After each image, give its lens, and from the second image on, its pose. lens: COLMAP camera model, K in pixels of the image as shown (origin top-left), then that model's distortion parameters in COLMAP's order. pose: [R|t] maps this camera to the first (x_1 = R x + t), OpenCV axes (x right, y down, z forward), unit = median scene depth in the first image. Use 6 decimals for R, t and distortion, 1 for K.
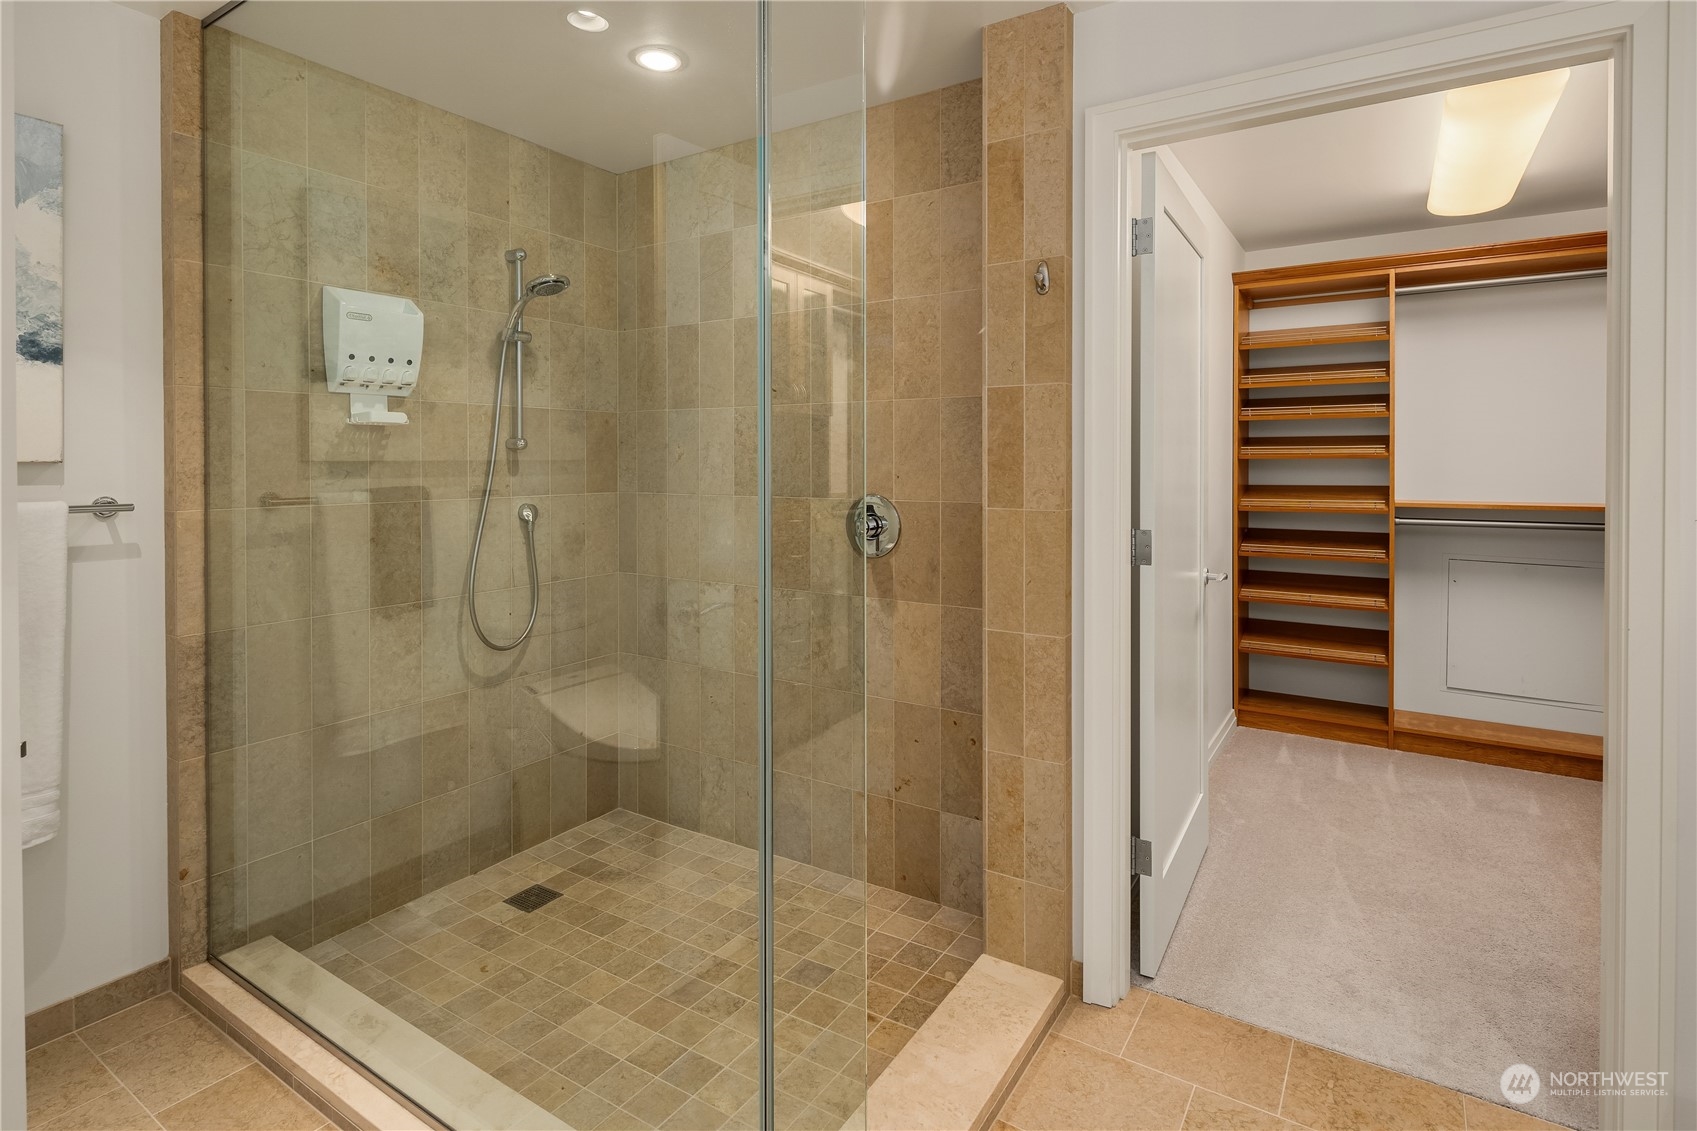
lens RADIAL K [[841.7, 0, 842.7], [0, 841.7, 473.9], [0, 0, 1]] dist [0.008518, 0.000287]
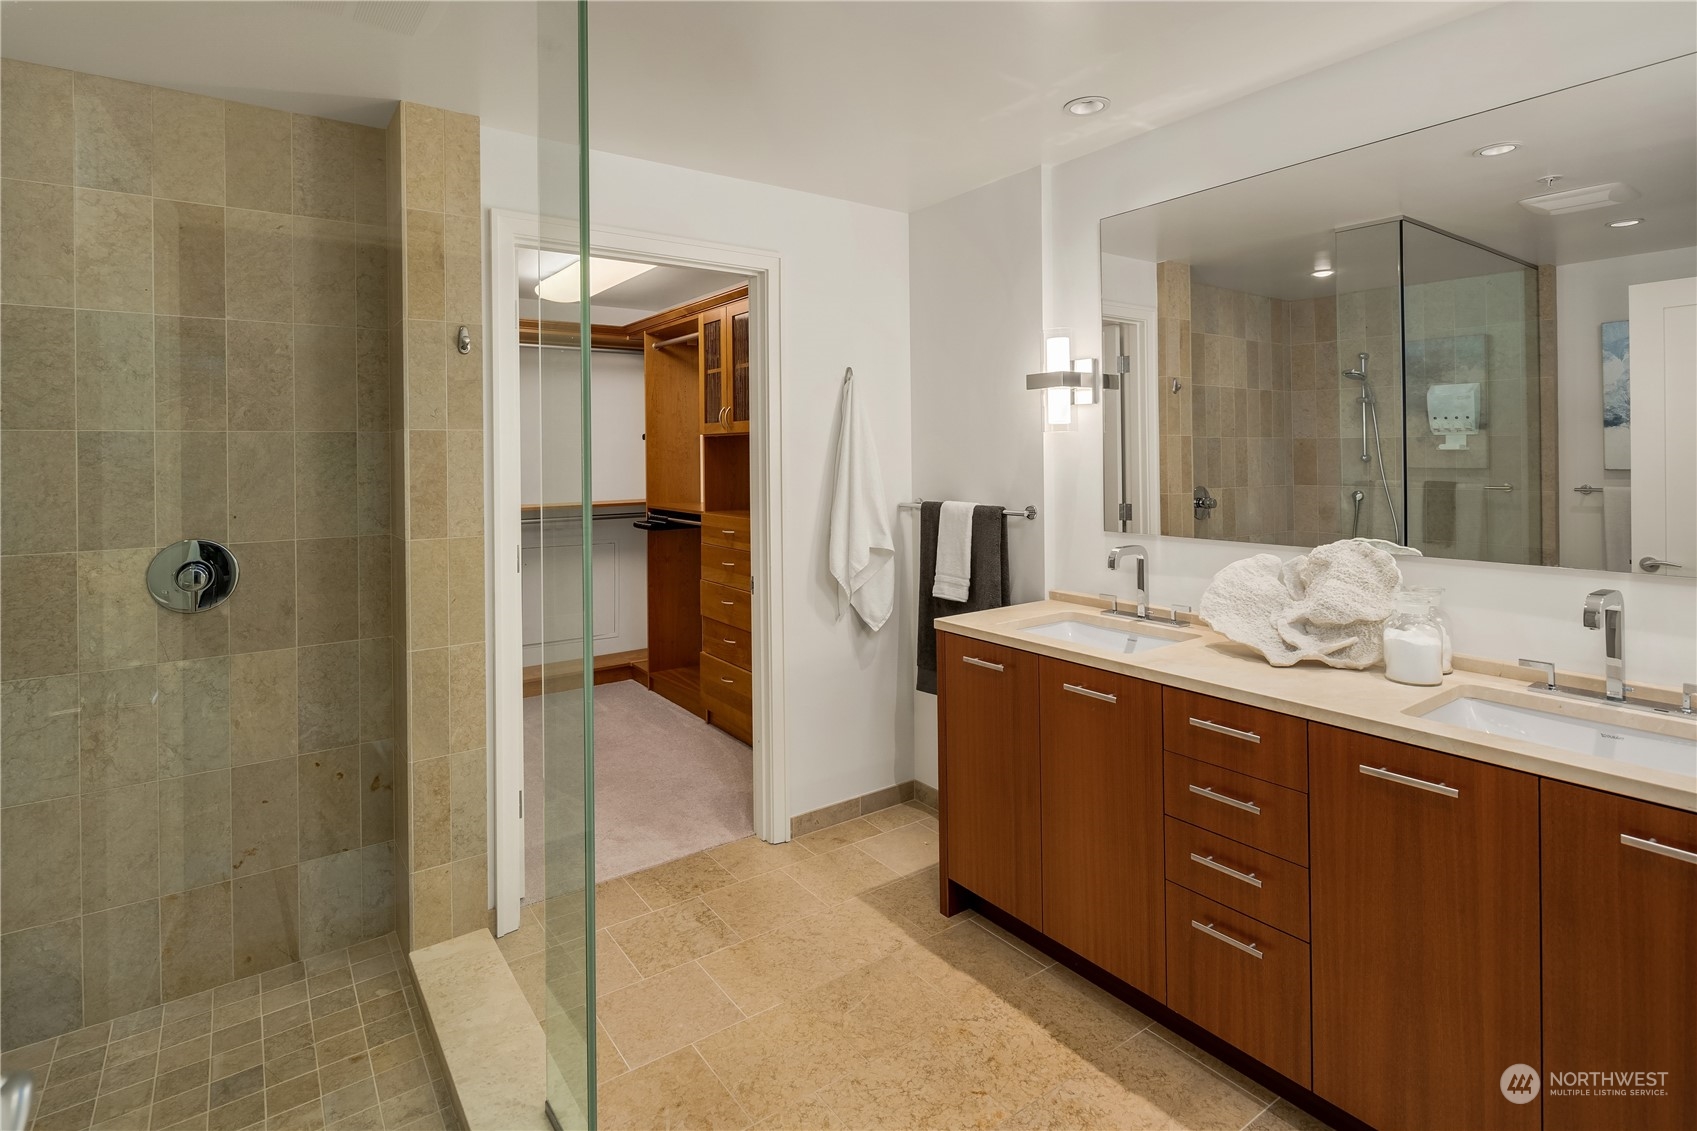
lens RADIAL K [[841.7, 0, 842.7], [0, 841.7, 473.9], [0, 0, 1]] dist [0.008518, 0.000287]
pose [[0.359697, -0.015639, 0.932938, -0.649355], [0.024127, 0.999681, 0.007456, -0.040116], [-0.932757, 0.019827, 0.359959, 0.081839]]
